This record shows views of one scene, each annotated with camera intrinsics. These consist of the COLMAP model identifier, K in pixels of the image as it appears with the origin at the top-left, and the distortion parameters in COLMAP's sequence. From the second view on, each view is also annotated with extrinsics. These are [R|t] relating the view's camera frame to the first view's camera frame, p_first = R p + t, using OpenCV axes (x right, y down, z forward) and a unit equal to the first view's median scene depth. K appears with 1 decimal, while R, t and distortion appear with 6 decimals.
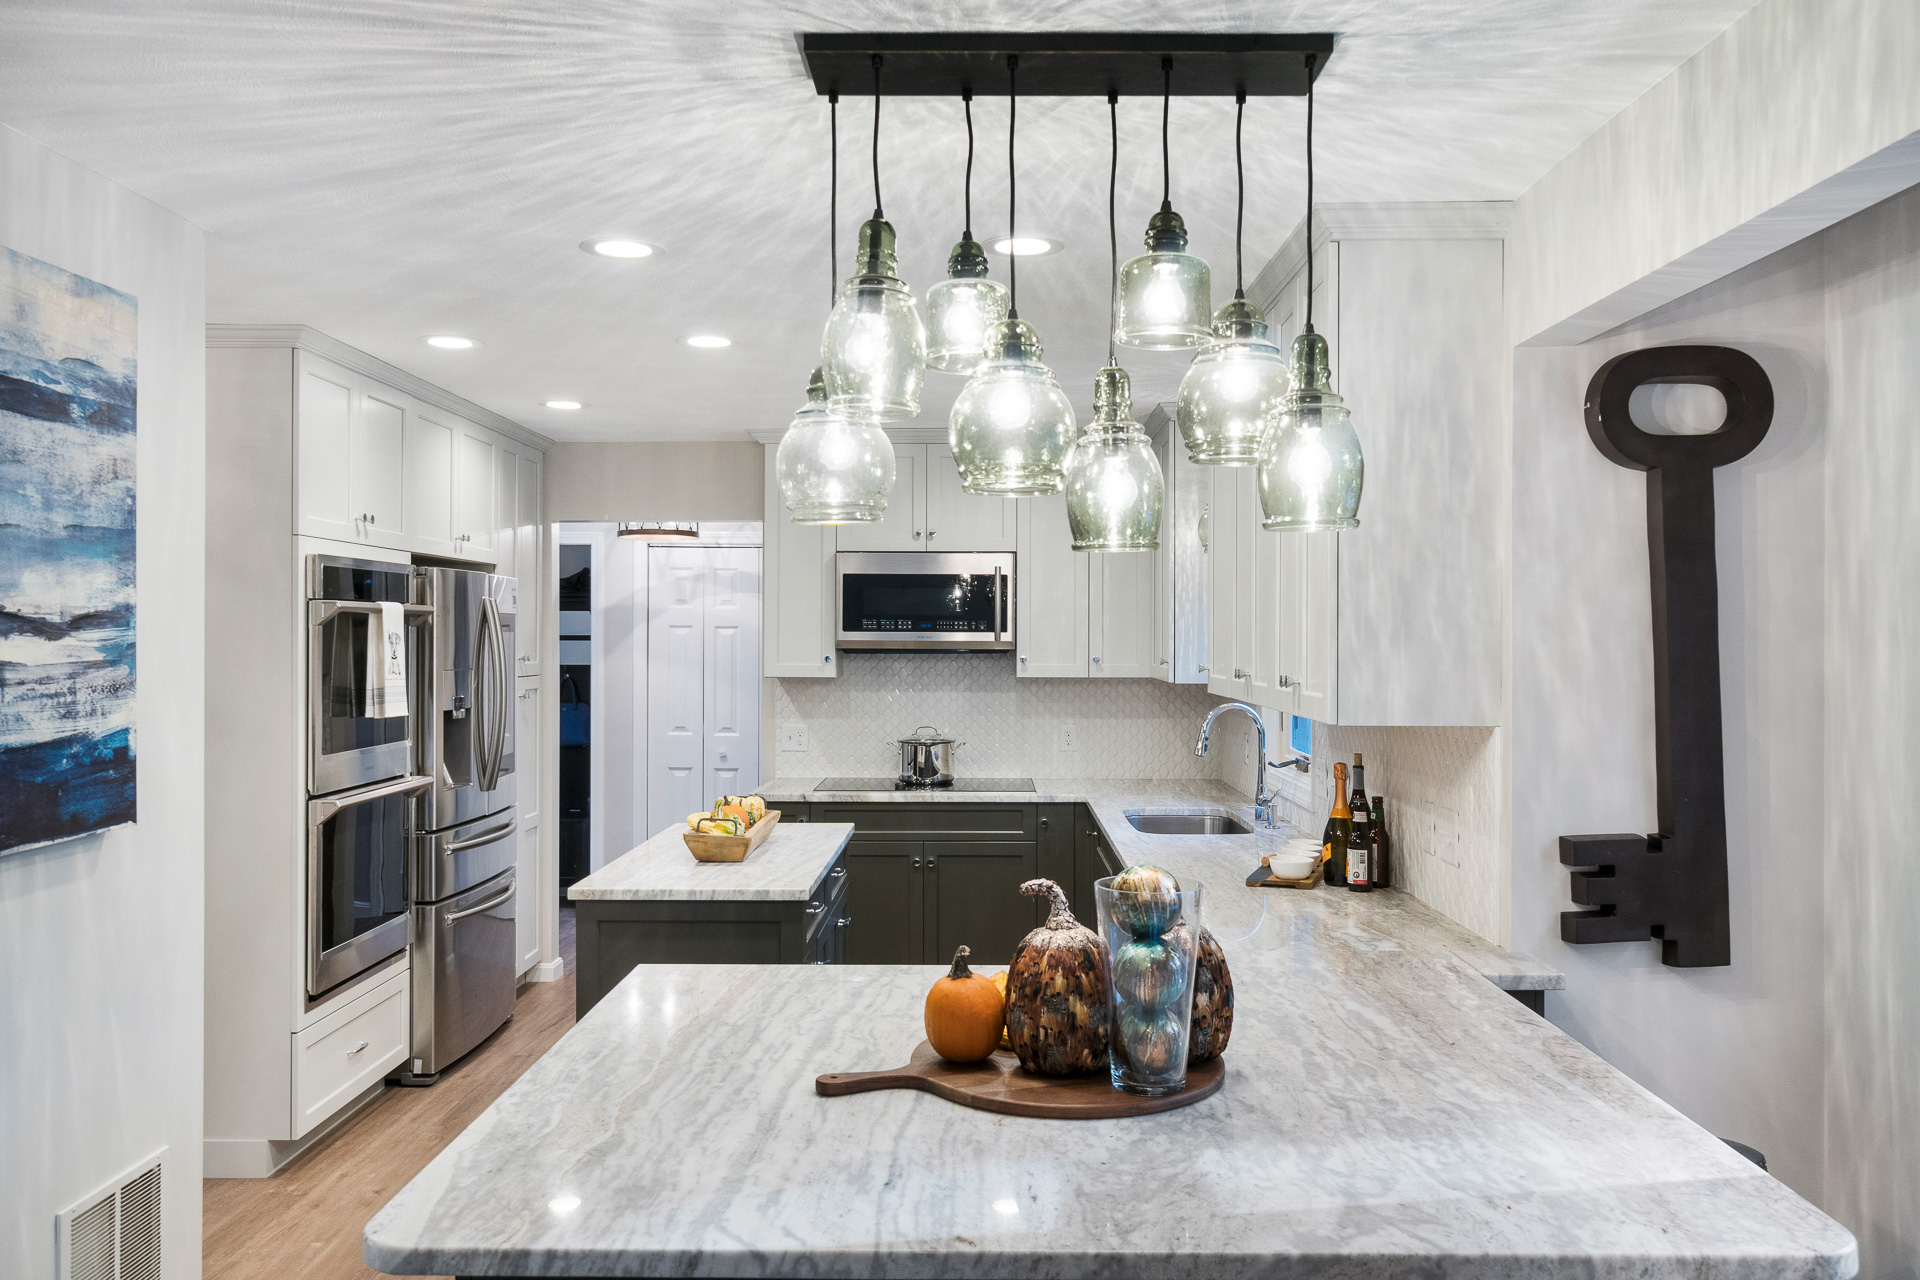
lens RADIAL K [[1491.8, 0, 955.6], [0, 1491.8, 621.6], [0, 0, 1]] dist [-0.000820, 0.009619]
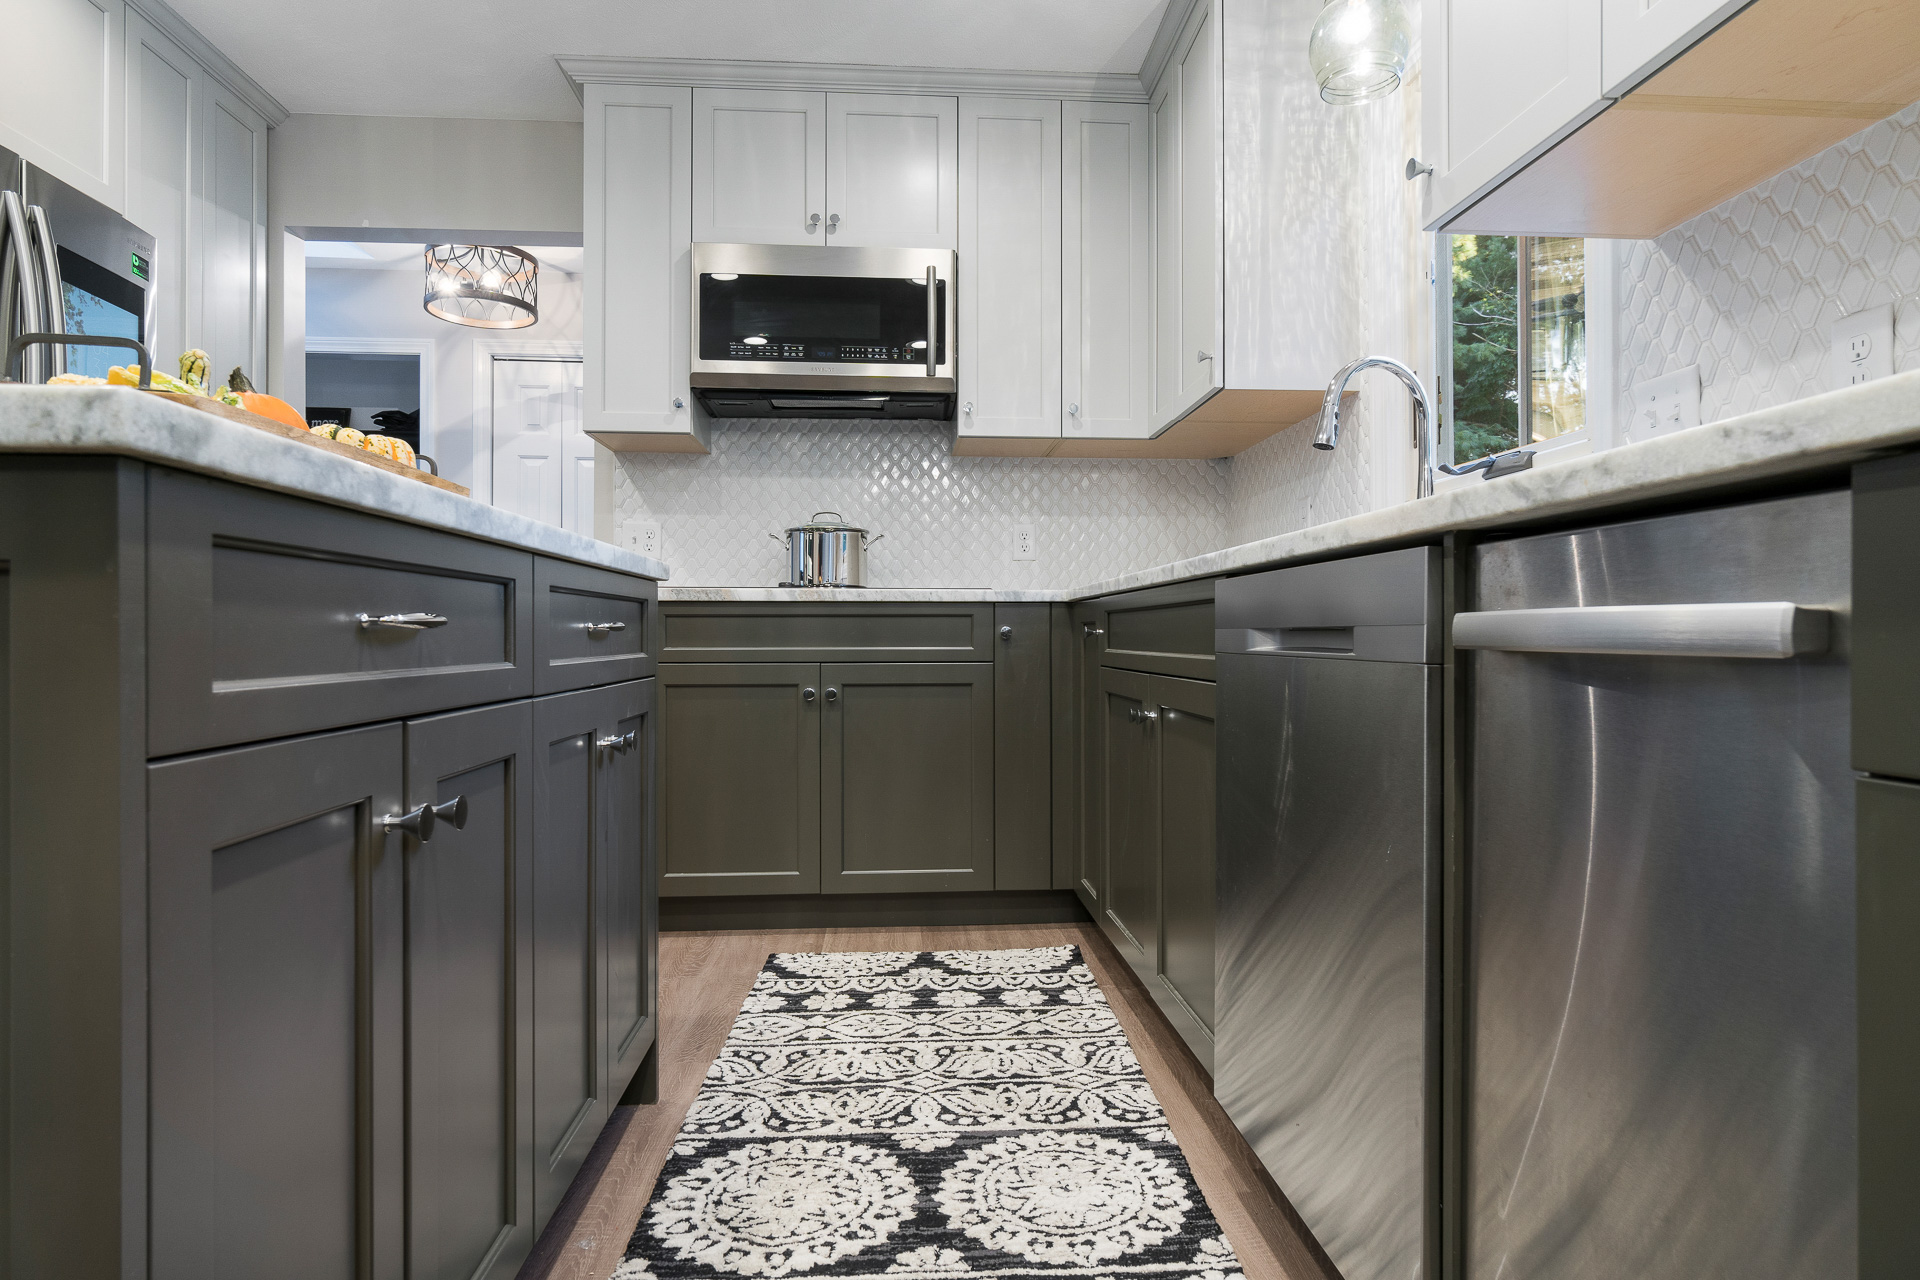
lens RADIAL K [[1063.5, 0, 954.3], [0, 1063.5, 641.2], [0, 0, 1]] dist [-0.007872, 0.002422]
pose [[0.996626, -0.001364, 0.082070, -0.002303], [0.000295, 0.999915, 0.013029, 0.270874], [-0.082081, -0.012961, 0.996541, 1.095325]]
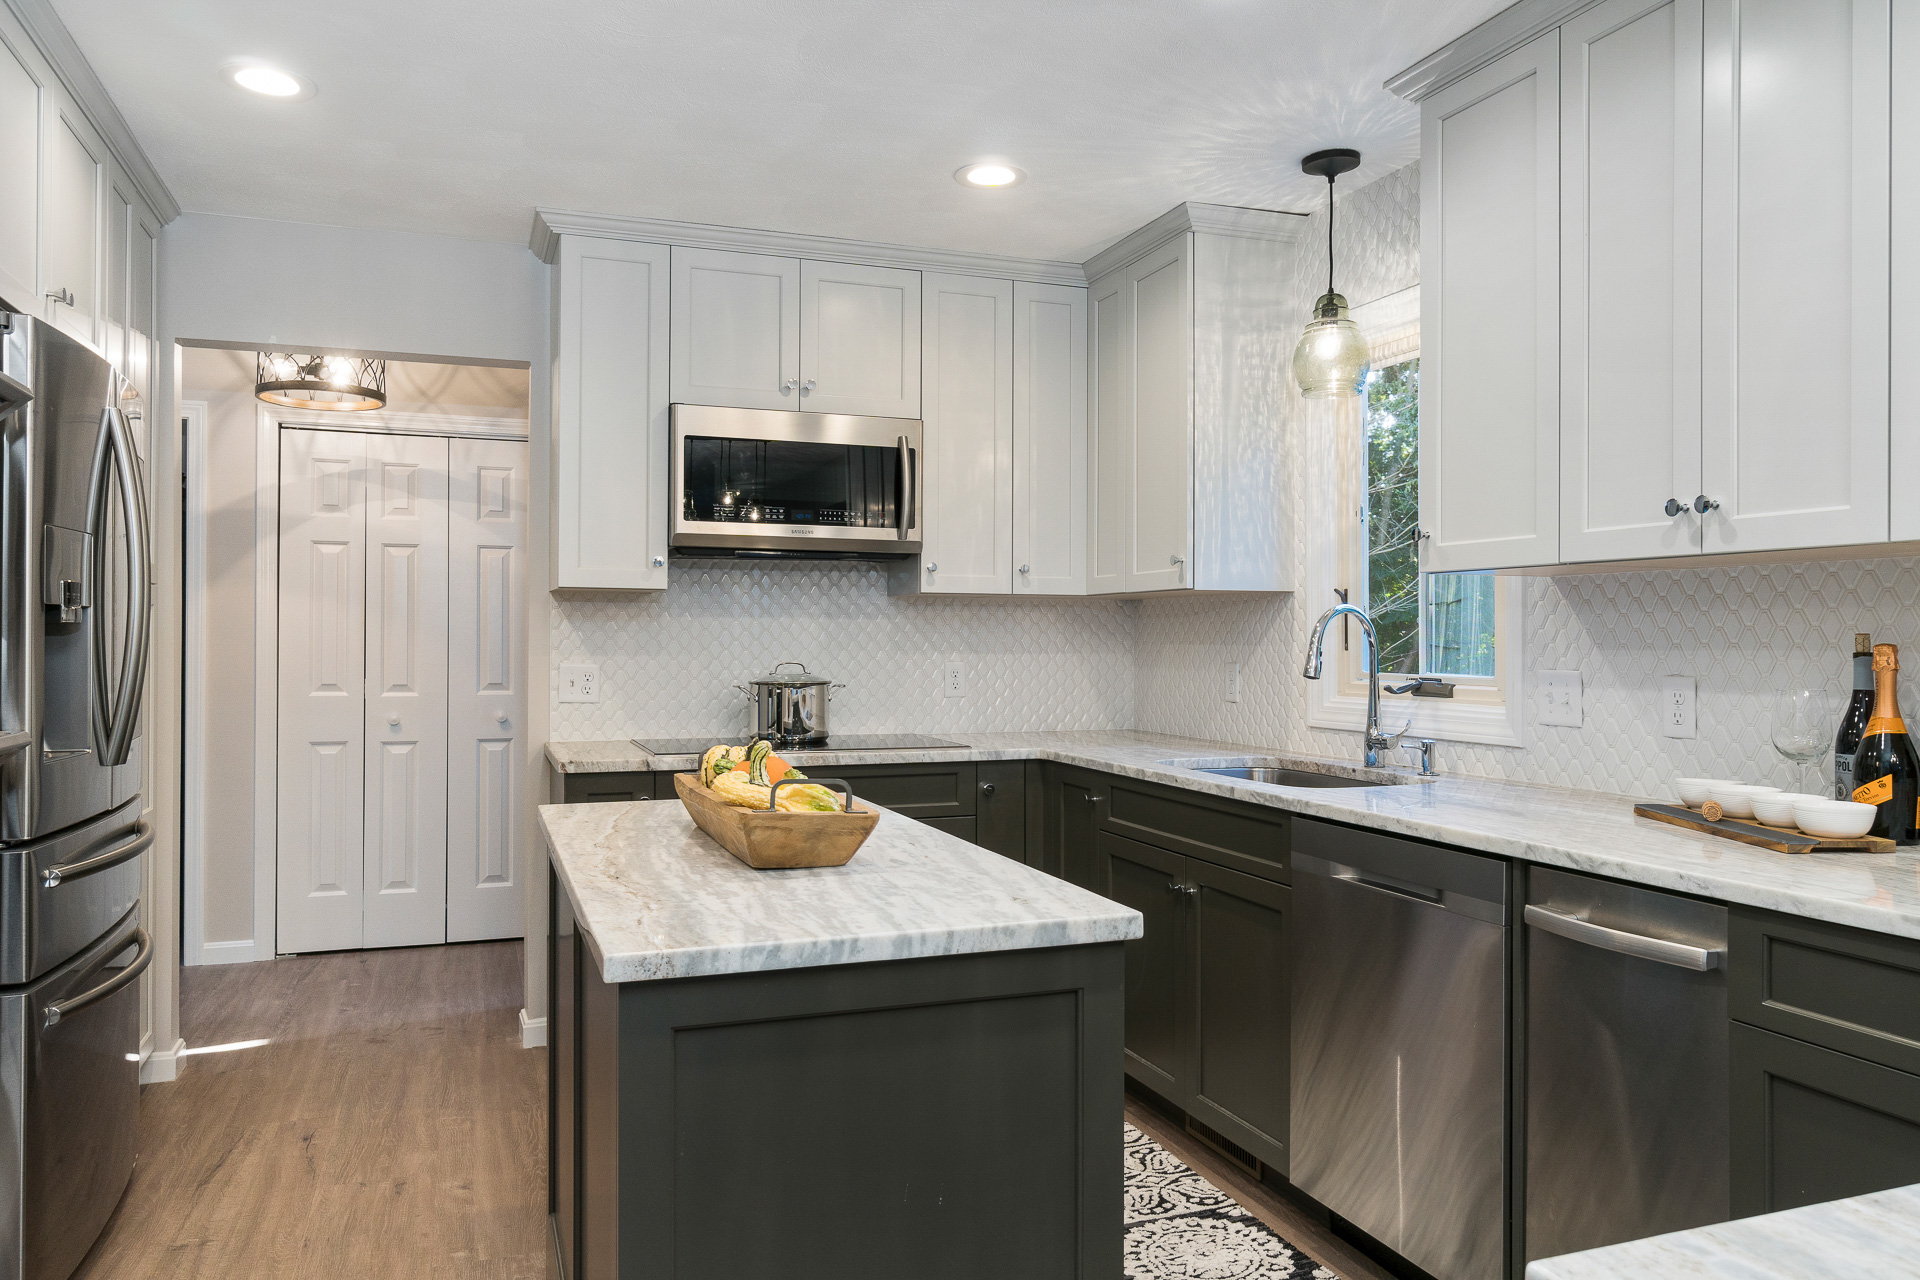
lens RADIAL K [[1360.9, 0, 956.3], [0, 1360.9, 638.1], [0, 0, 1]] dist [-0.000660, -0.002621]
pose [[0.931939, 0.001950, 0.362611, -0.393064], [-0.004970, 0.999960, 0.007396, 0.117216], [-0.362582, -0.008694, 0.931911, 0.809953]]
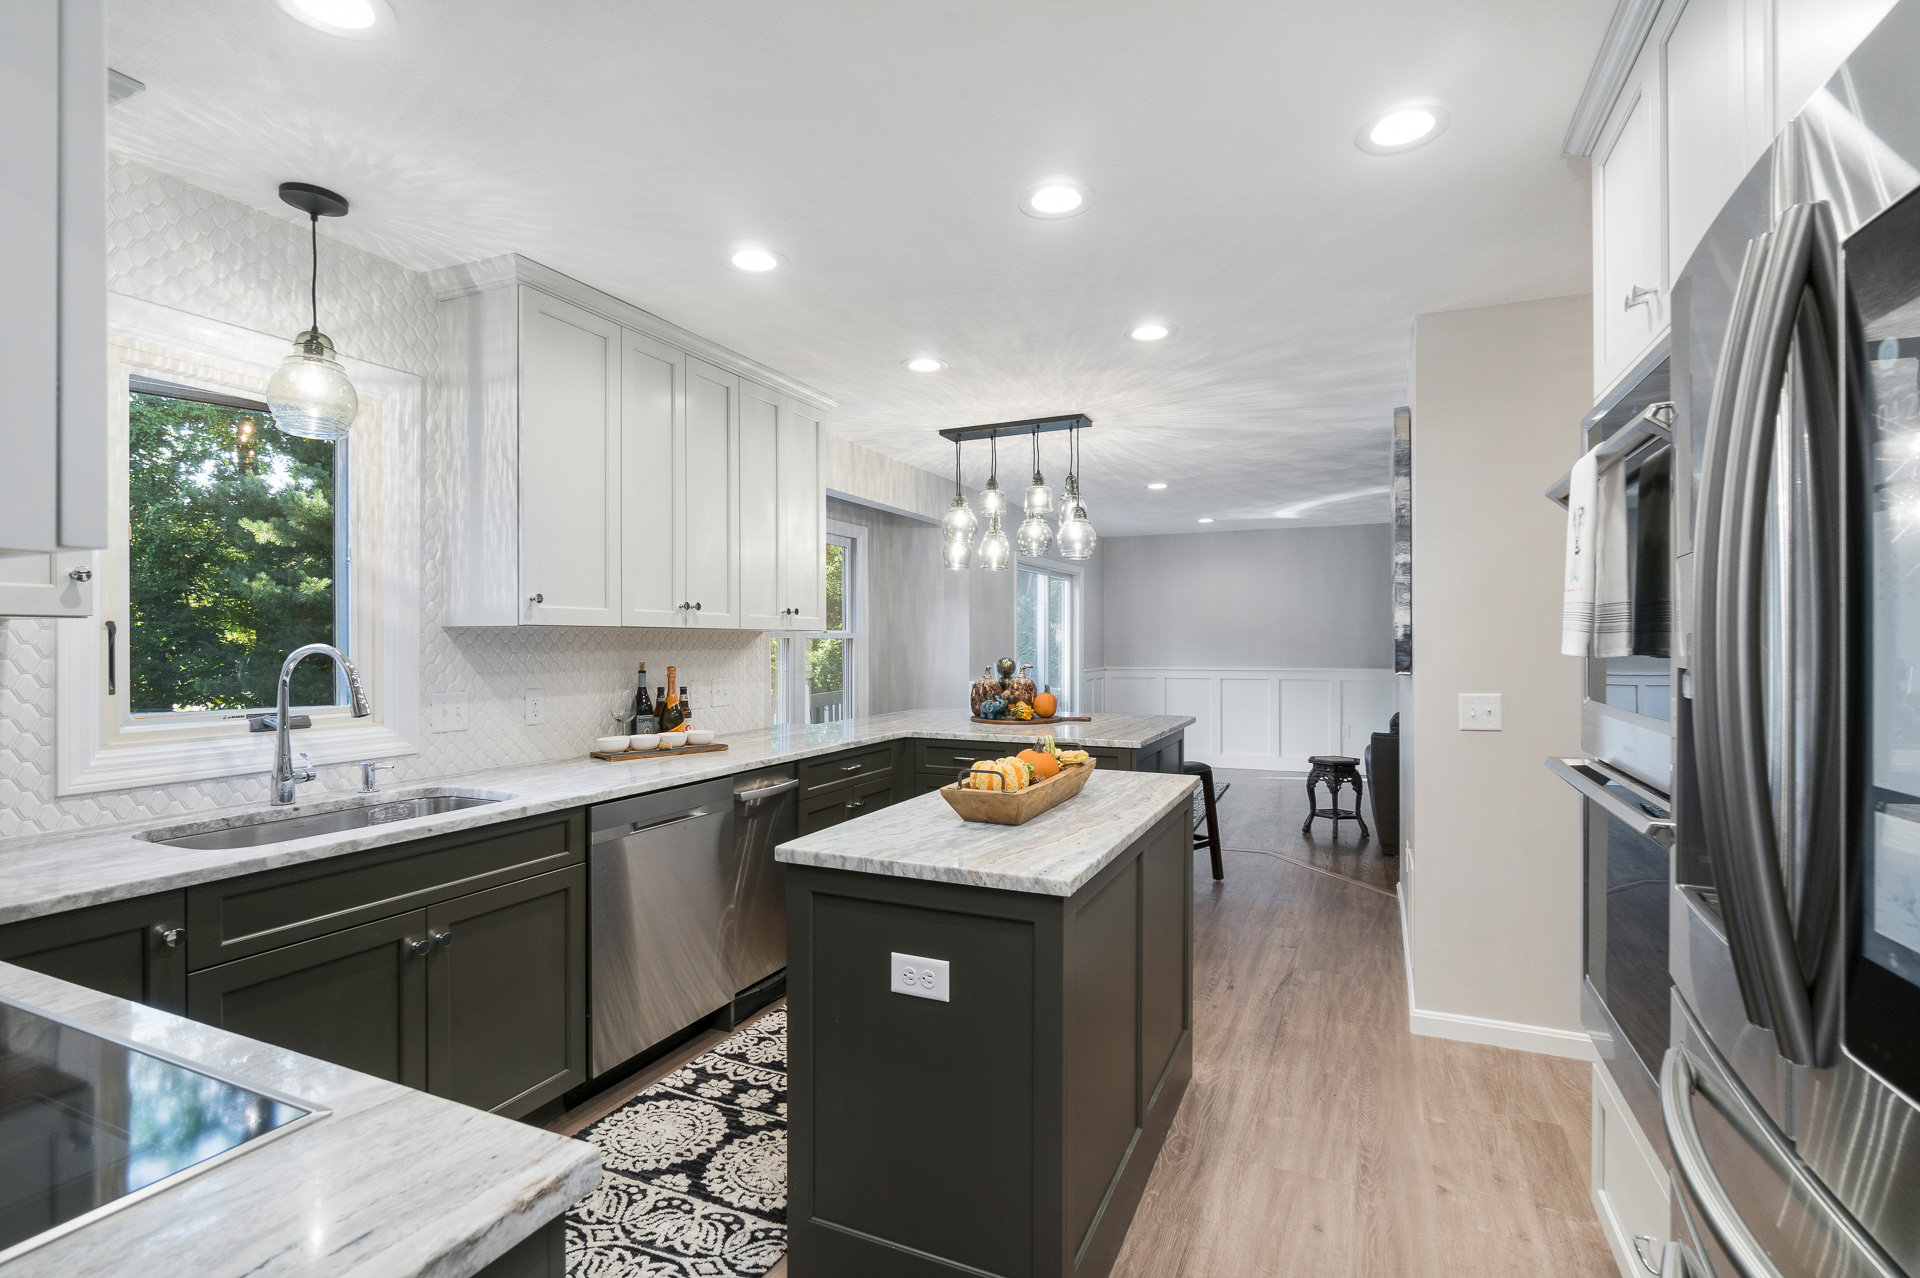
lens RADIAL K [[889.5, 0, 960.0], [0, 889.5, 639.0], [0, 0, 1]] dist [0.000196, 0.000192]
pose [[-0.916486, 0.000360, 0.400067, -0.480173], [-0.003540, 0.999953, -0.009008, 0.096610], [-0.400051, -0.009672, -0.916442, 2.233442]]
